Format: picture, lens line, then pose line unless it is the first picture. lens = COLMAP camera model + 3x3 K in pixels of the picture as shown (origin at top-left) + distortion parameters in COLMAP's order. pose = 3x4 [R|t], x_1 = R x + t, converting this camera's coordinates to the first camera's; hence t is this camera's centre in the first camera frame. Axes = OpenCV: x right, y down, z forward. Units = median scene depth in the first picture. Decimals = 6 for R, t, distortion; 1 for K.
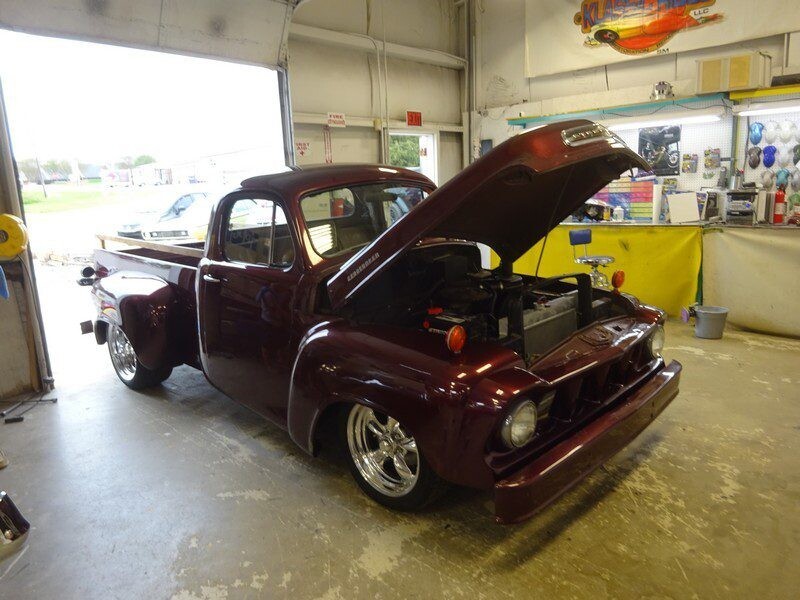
lens RADIAL K [[580.5, 0, 400.0], [0, 580.5, 300.0], [0, 0, 1]] dist [0.001177, -0.005236]
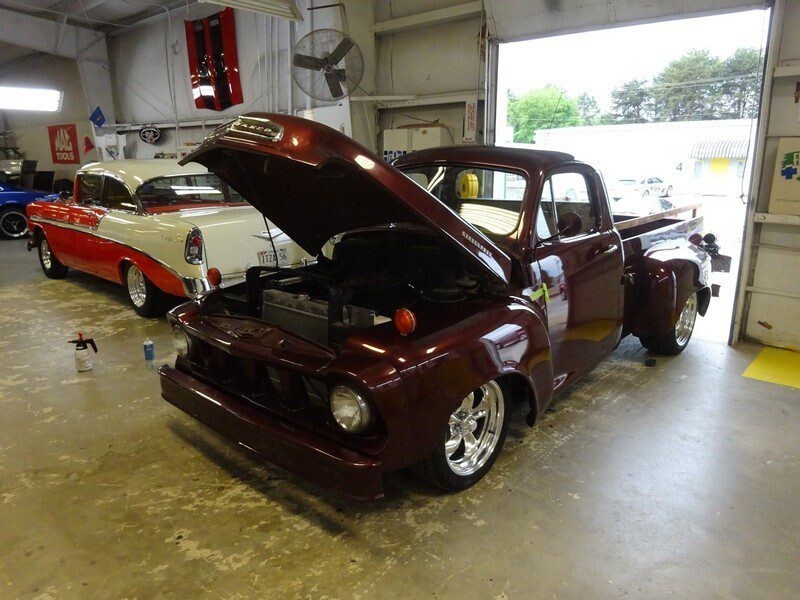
lens RADIAL K [[580.5, 0, 400.0], [0, 580.5, 300.0], [0, 0, 1]] dist [0.001177, -0.005236]
pose [[0.015474, 0.269391, -0.962906, 1.243404], [-0.200605, 0.944277, 0.260956, -0.283317], [0.979550, 0.189126, 0.068653, 1.132250]]
